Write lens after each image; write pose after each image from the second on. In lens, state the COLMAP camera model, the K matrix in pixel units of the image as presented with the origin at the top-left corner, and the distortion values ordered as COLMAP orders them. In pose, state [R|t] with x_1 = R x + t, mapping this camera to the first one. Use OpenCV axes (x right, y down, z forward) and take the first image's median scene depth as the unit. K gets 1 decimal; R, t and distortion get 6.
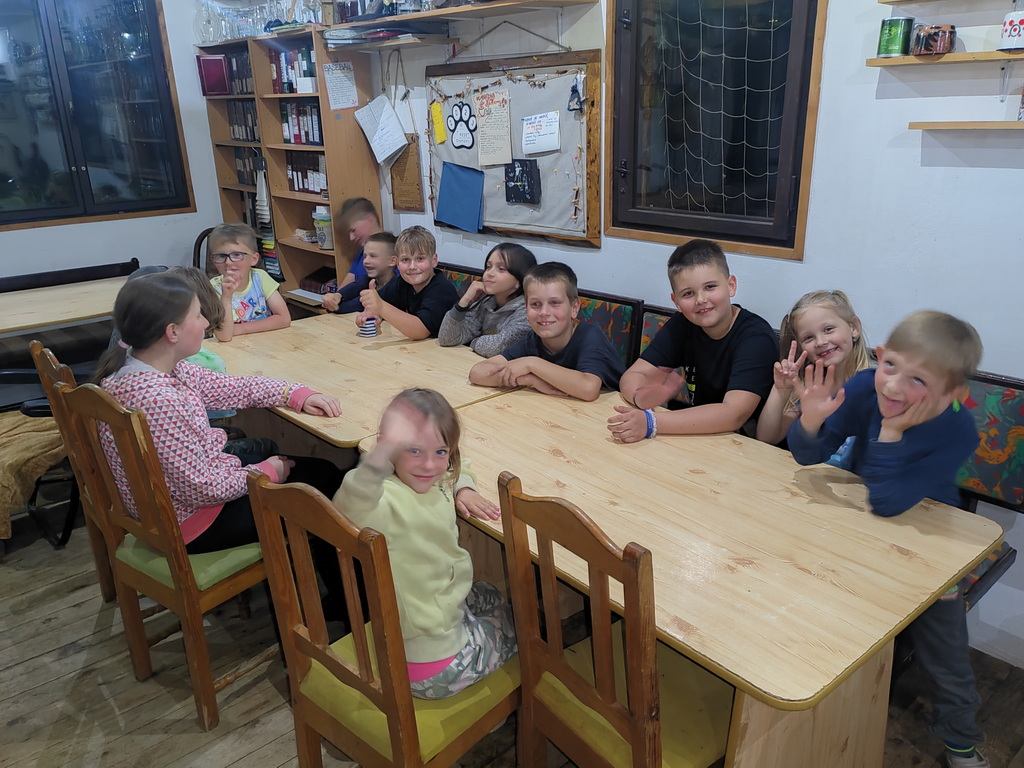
lens RADIAL K [[775.5, 0, 507.5], [0, 775.5, 373.5], [0, 0, 1]] dist [0.056255, -0.037538]
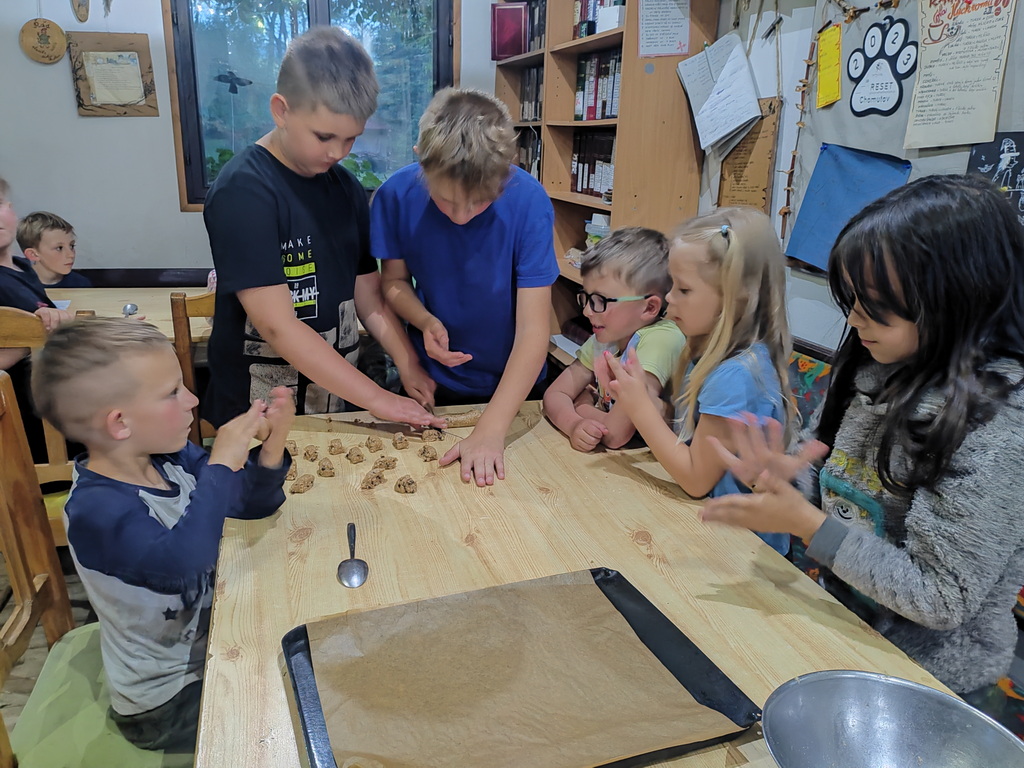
lens RADIAL K [[776.6, 0, 507.6], [0, 776.6, 396.4], [0, 0, 1]] dist [-0.001213, -0.010828]
pose [[0.903061, 0.185208, -0.387530, -0.040023], [-0.191467, 0.981235, 0.022777, -0.077914], [0.384476, 0.053630, 0.921576, 0.444220]]
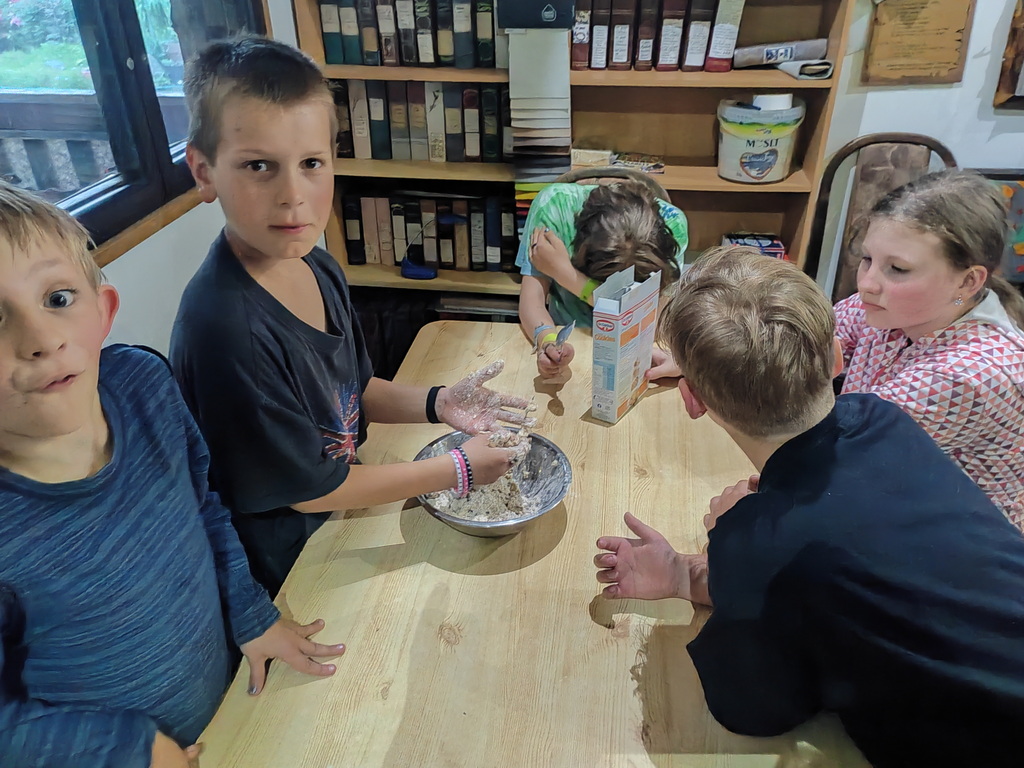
lens RADIAL K [[801.4, 0, 512.0], [0, 801.4, 384.0], [0, 0, 1]] dist [0.076381, -0.069720]
pose [[0.769034, -0.310074, 0.558964, -0.783546], [0.198387, 0.947062, 0.252419, -0.225951], [-0.607643, -0.083227, 0.789838, 0.753603]]
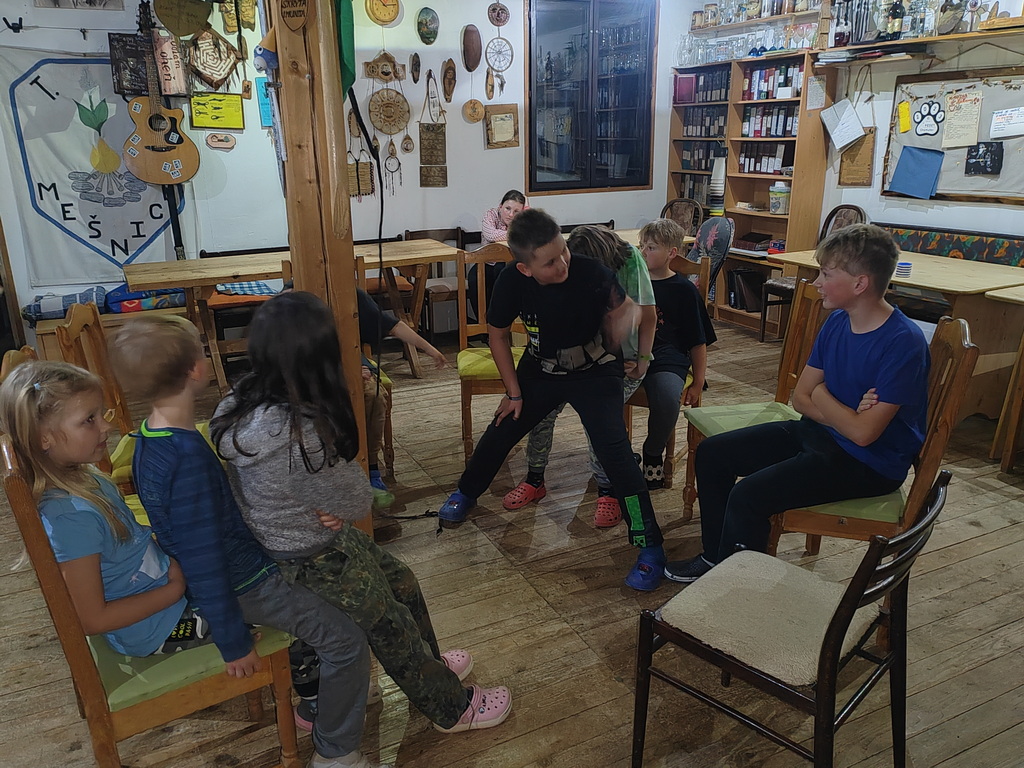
lens RADIAL K [[775.5, 0, 507.5], [0, 775.5, 373.5], [0, 0, 1]] dist [0.056255, -0.037538]
pose [[0.958008, 0.092945, -0.271260, -0.322120], [-0.098702, 0.995088, -0.007628, 0.190223], [0.269219, 0.034081, 0.962476, -0.462778]]
